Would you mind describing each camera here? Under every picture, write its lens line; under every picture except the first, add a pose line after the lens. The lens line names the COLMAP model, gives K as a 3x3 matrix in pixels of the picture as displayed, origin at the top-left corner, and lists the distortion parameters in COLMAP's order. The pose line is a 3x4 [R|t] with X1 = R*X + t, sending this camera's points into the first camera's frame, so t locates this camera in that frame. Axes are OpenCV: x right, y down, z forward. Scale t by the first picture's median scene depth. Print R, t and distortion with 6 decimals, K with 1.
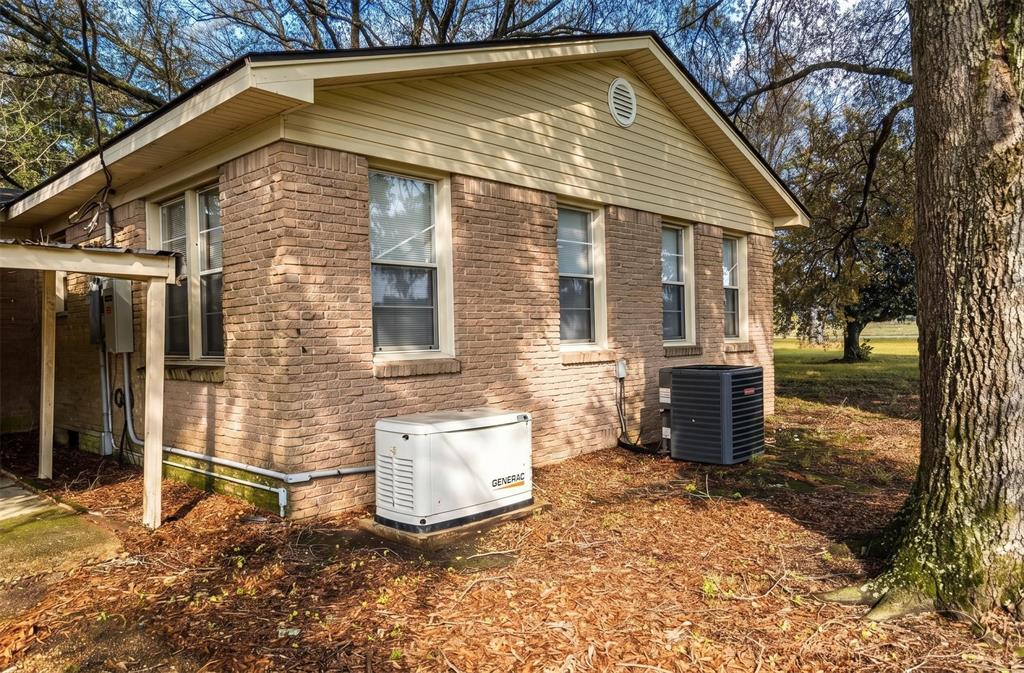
lens RADIAL K [[701.2, 0, 514.5], [0, 701.2, 338.1], [0, 0, 1]] dist [-0.008321, 0.000511]
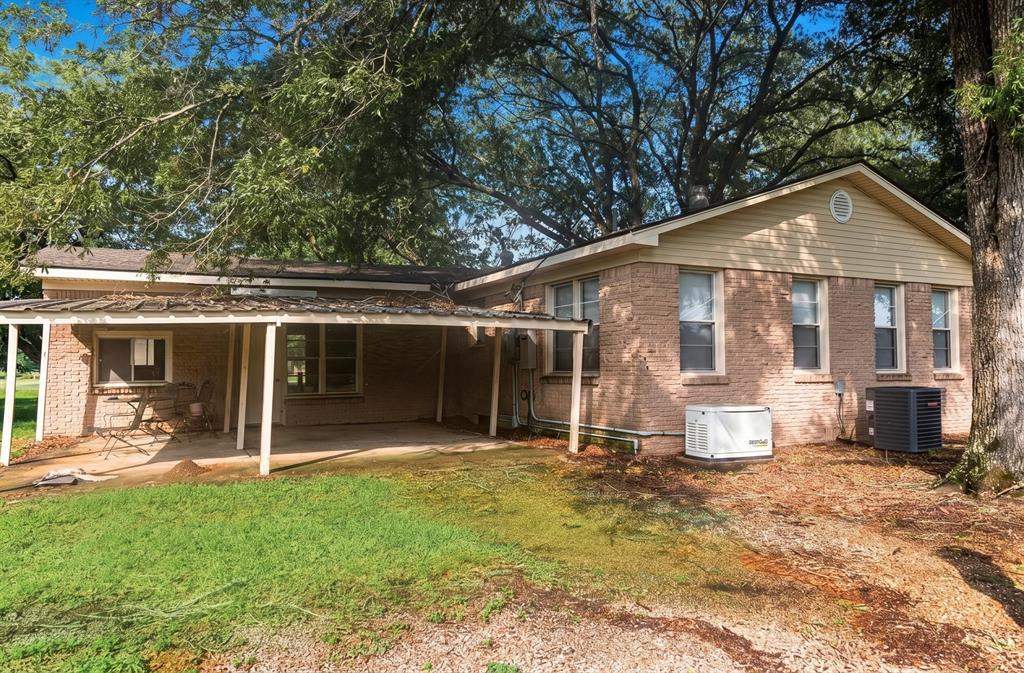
lens RADIAL K [[701.2, 0, 515.5], [0, 701.2, 343.2], [0, 0, 1]] dist [-0.008321, 0.000511]
pose [[0.943520, 0.008179, -0.331214, -0.002839], [-0.019005, 0.999385, -0.029461, 0.009516], [0.330769, 0.034092, 0.943096, -0.749826]]
